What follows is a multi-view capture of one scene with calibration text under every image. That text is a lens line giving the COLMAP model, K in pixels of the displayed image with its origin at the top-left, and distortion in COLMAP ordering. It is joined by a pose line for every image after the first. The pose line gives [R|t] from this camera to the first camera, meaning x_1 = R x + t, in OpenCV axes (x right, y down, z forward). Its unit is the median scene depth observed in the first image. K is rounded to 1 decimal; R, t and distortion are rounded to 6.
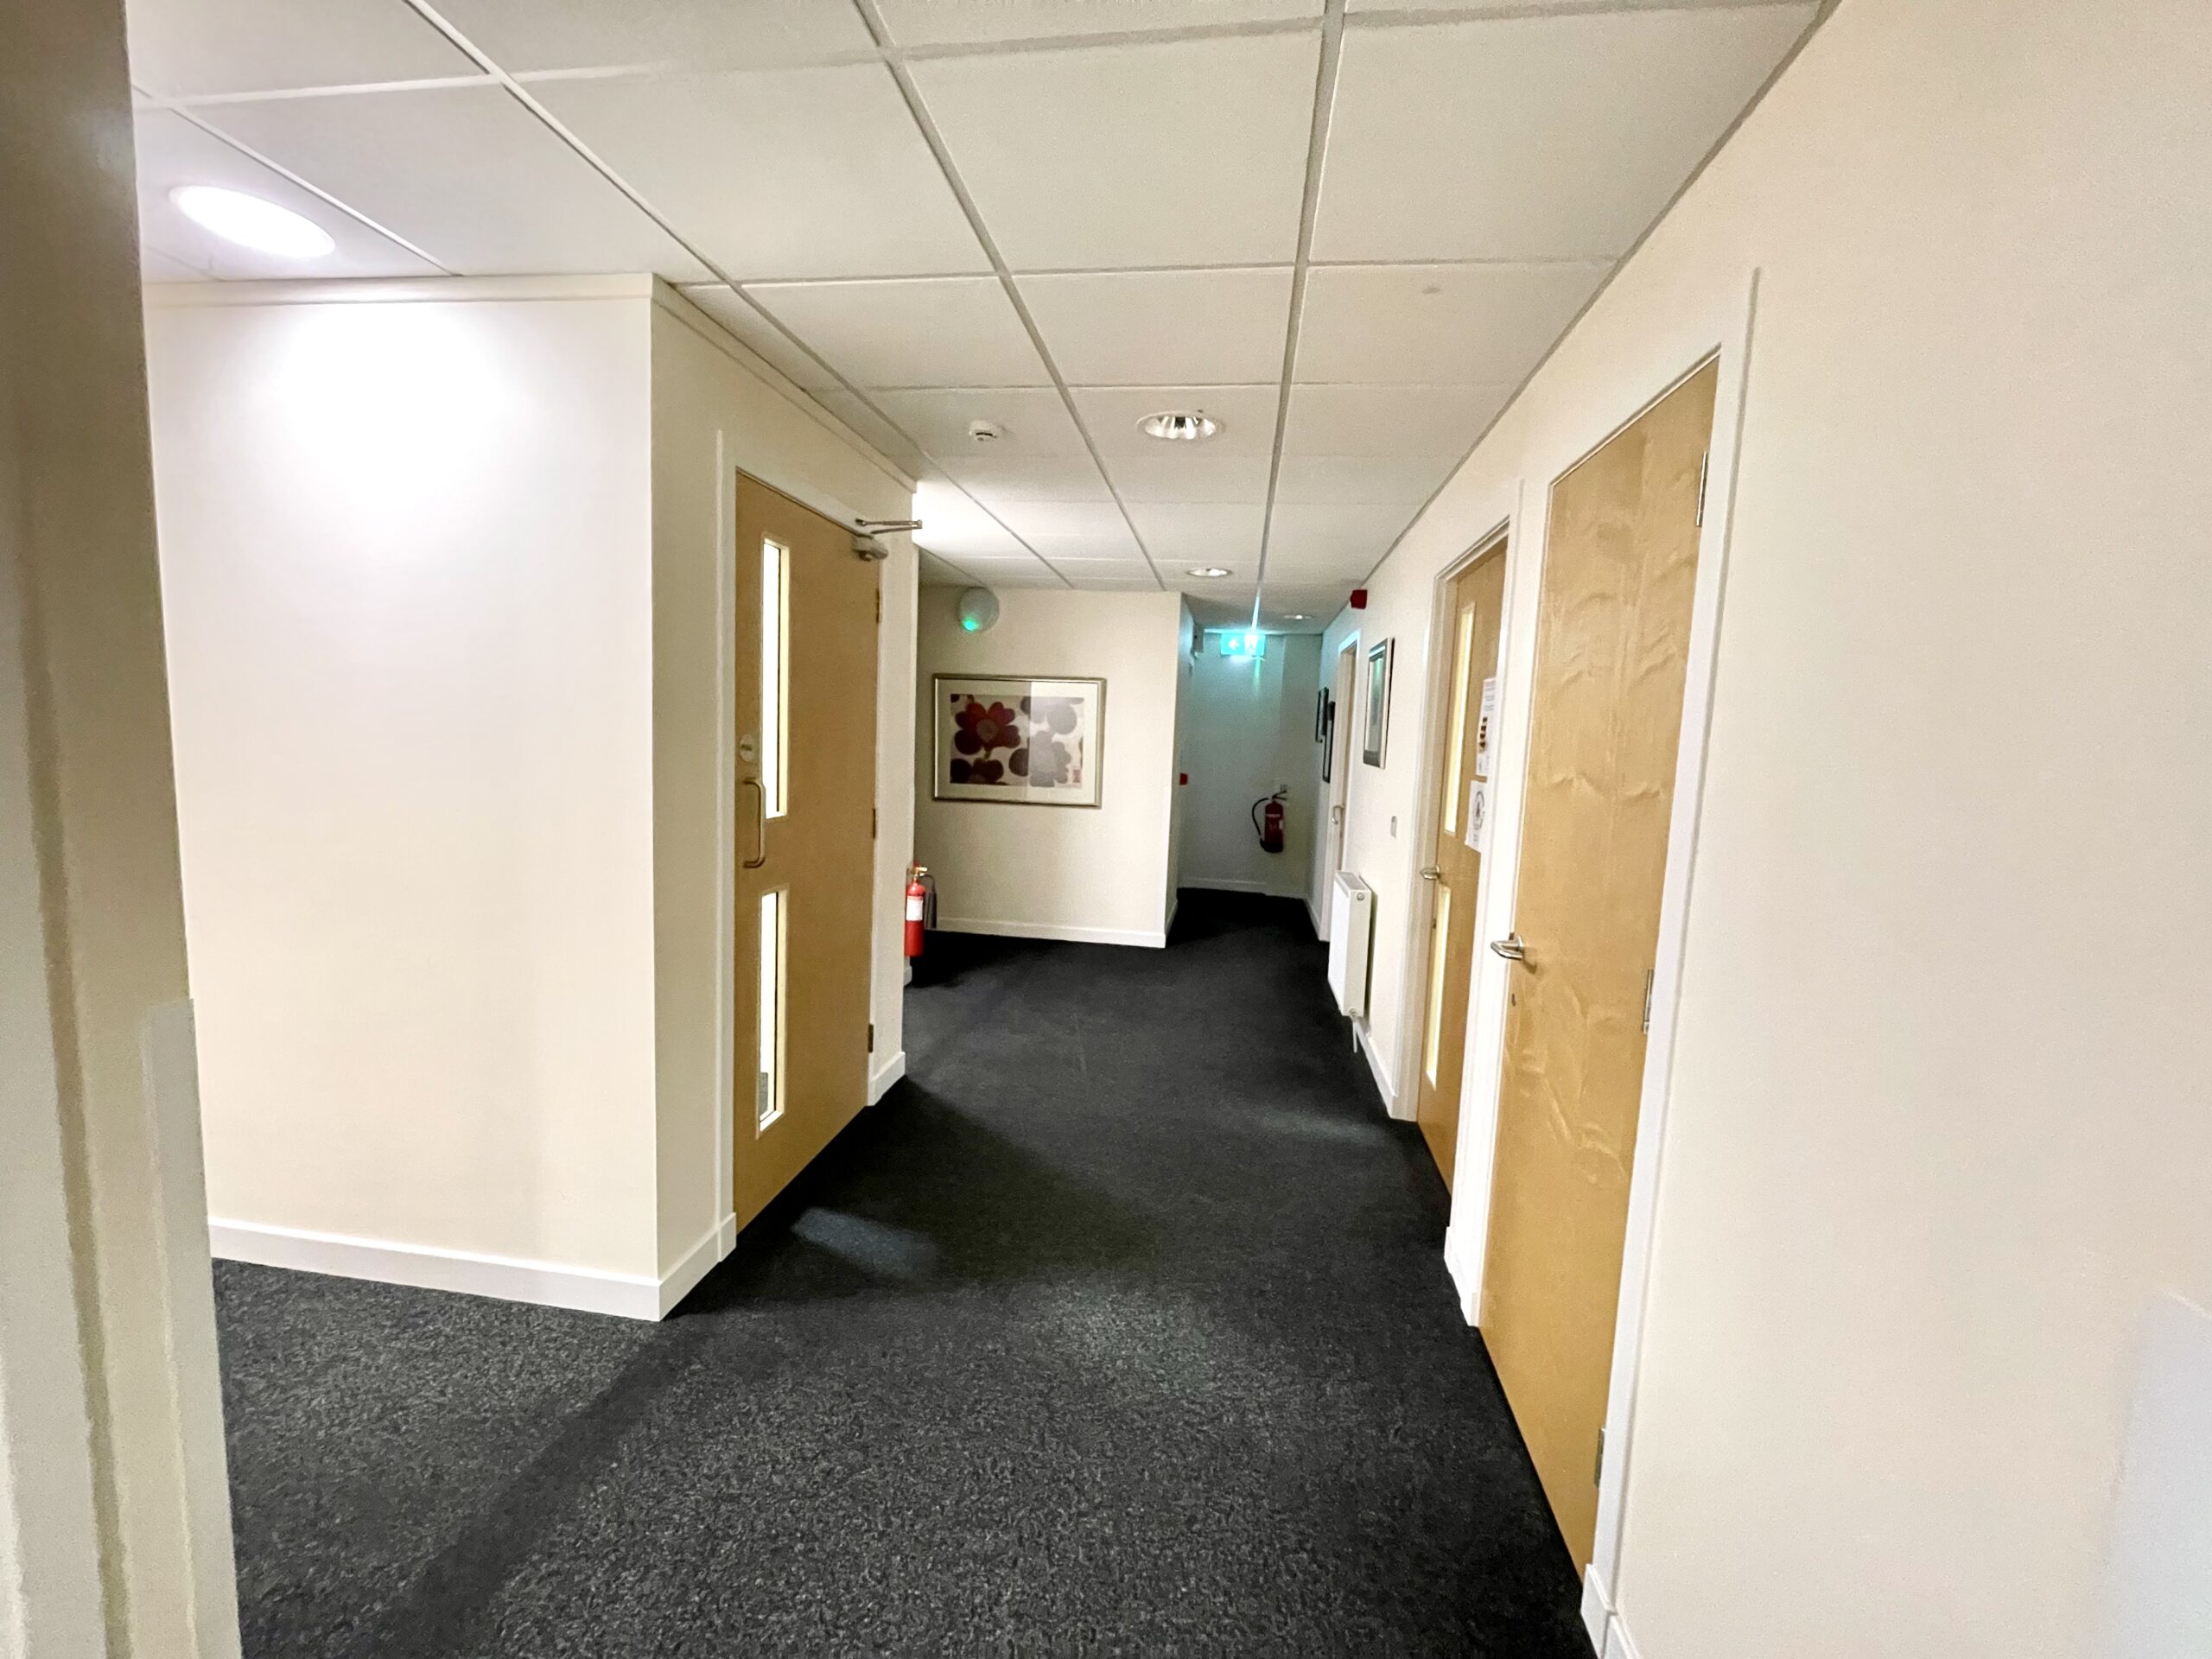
lens RADIAL K [[897.9, 0, 1103.7], [0, 897.9, 820.8], [0, 0, 1]] dist [0.001637, 0.000644]
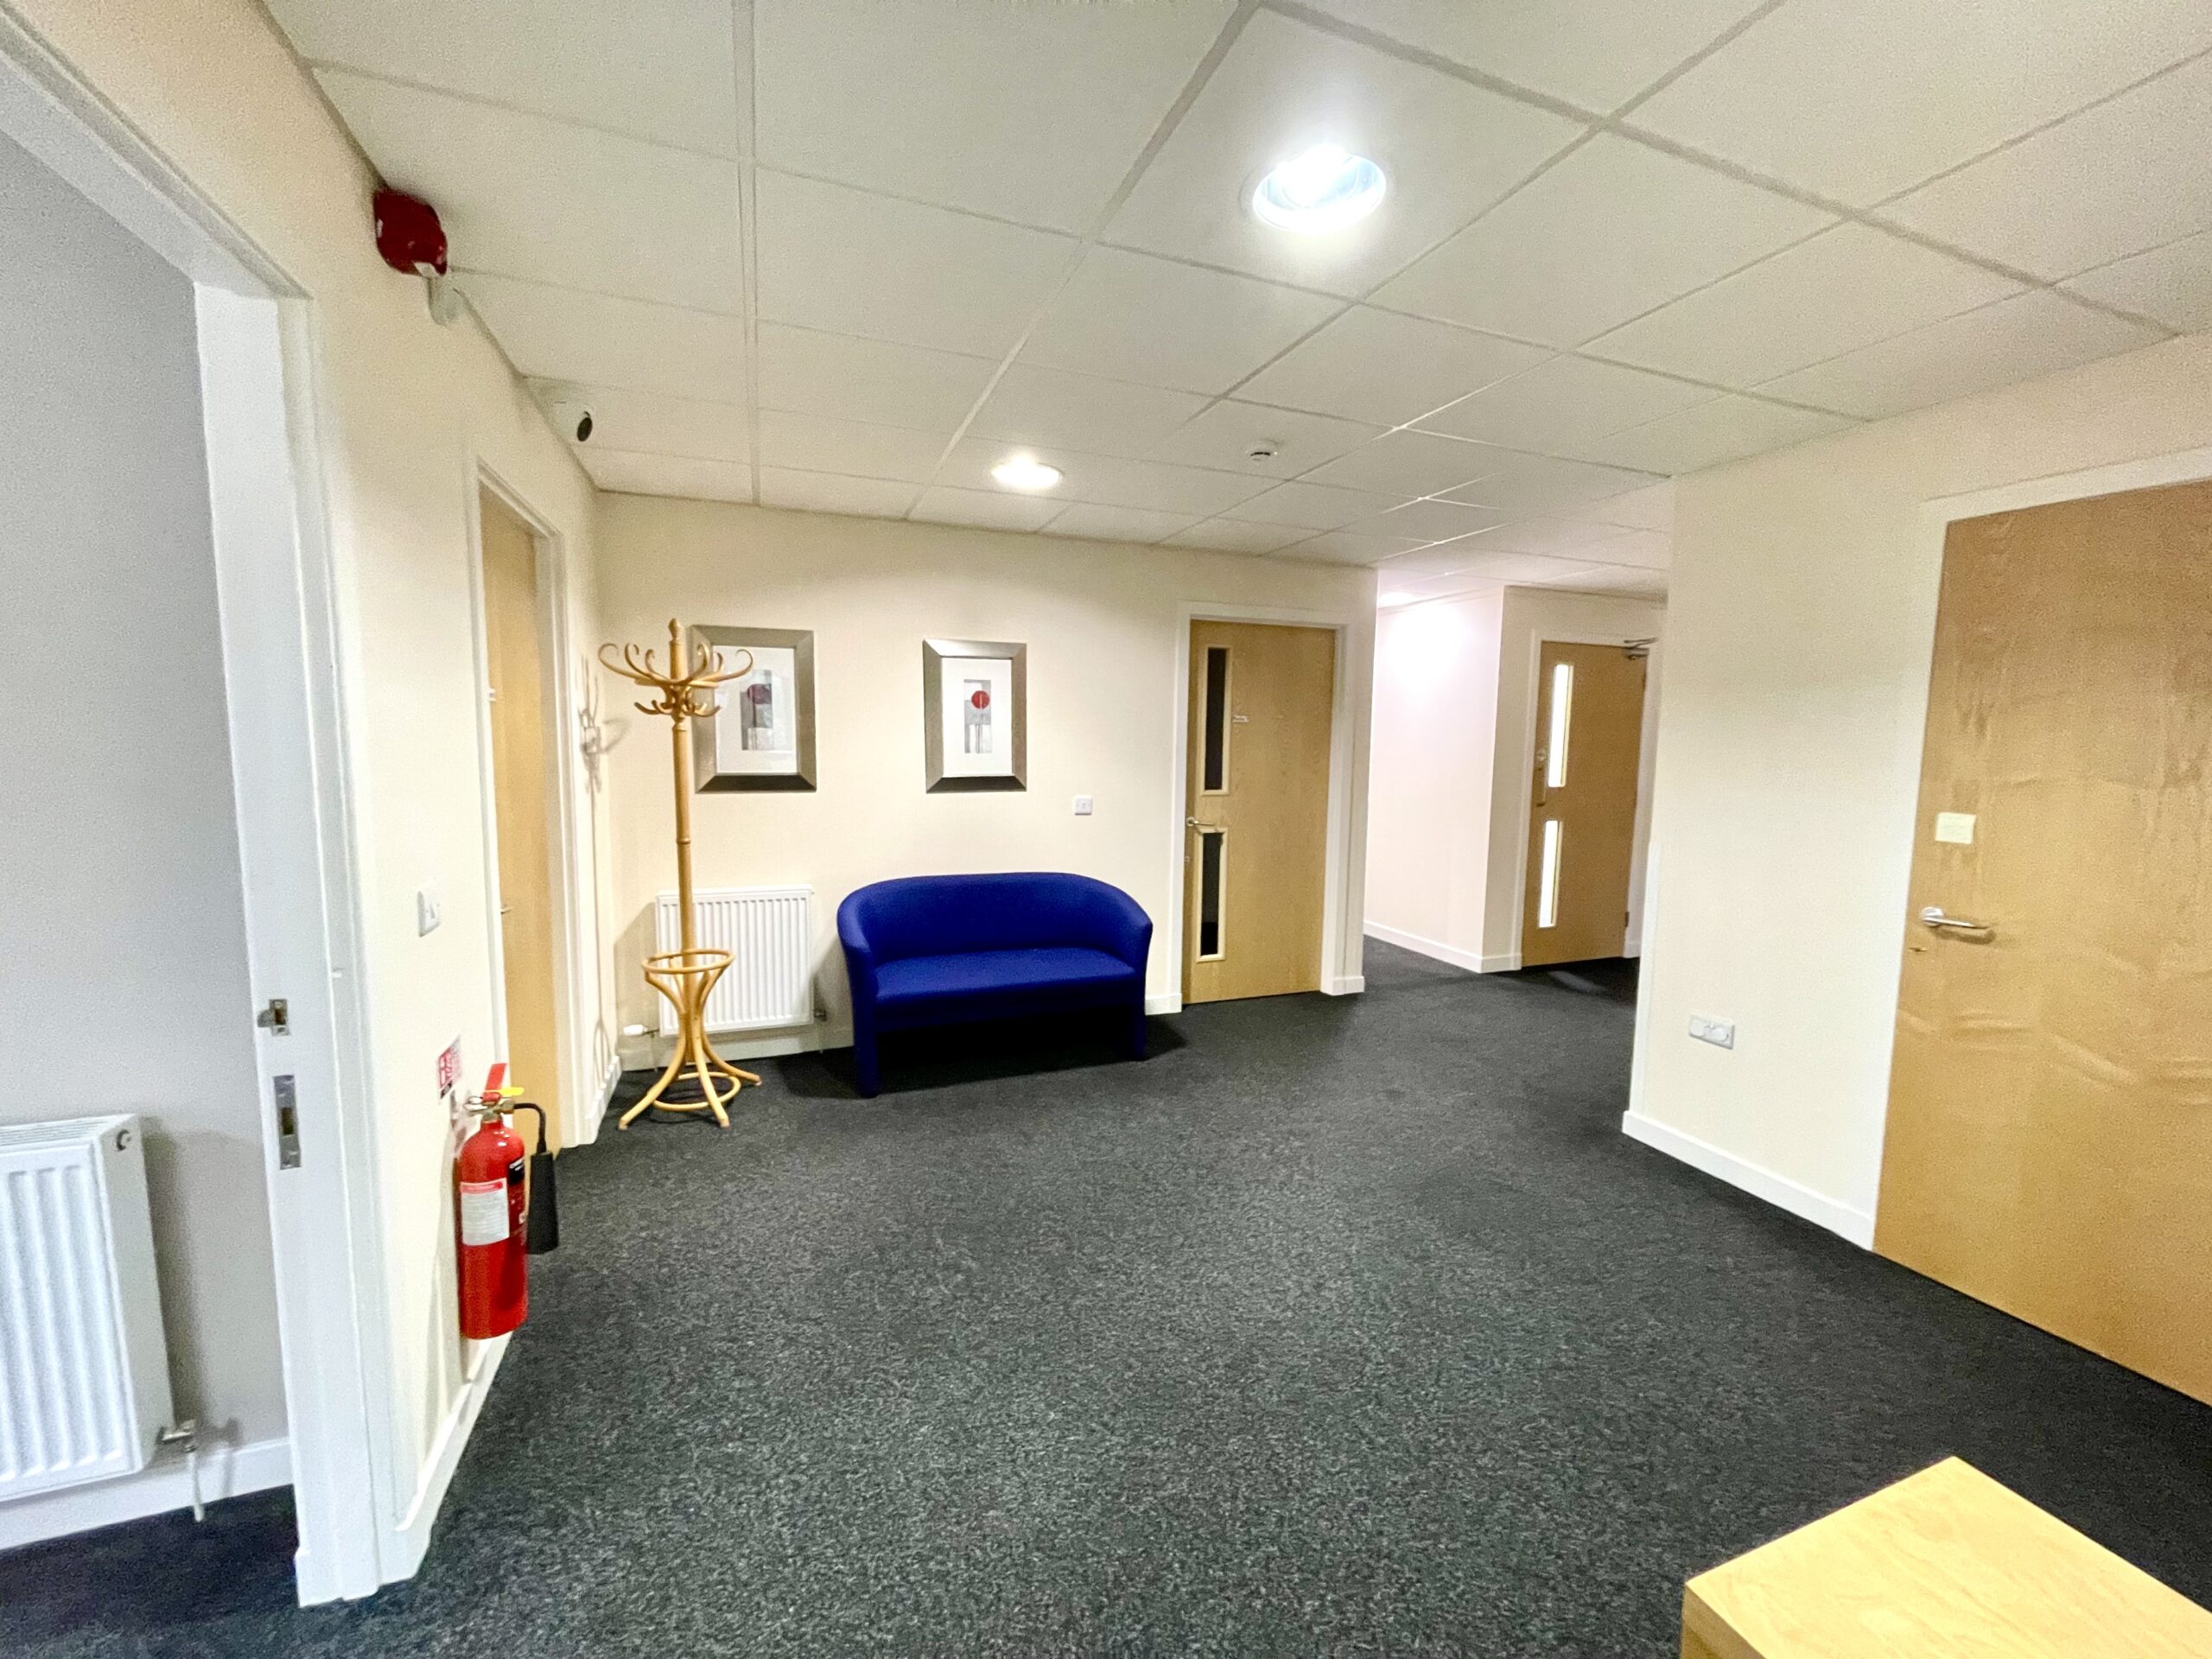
lens RADIAL K [[897.9, 0, 1103.7], [0, 897.9, 820.8], [0, 0, 1]] dist [0.001637, 0.000644]
pose [[0.498529, 0.045840, -0.865660, 0.519753], [-0.082473, 0.996579, 0.005278, 0.083269], [0.862941, 0.068762, 0.500604, -0.559217]]
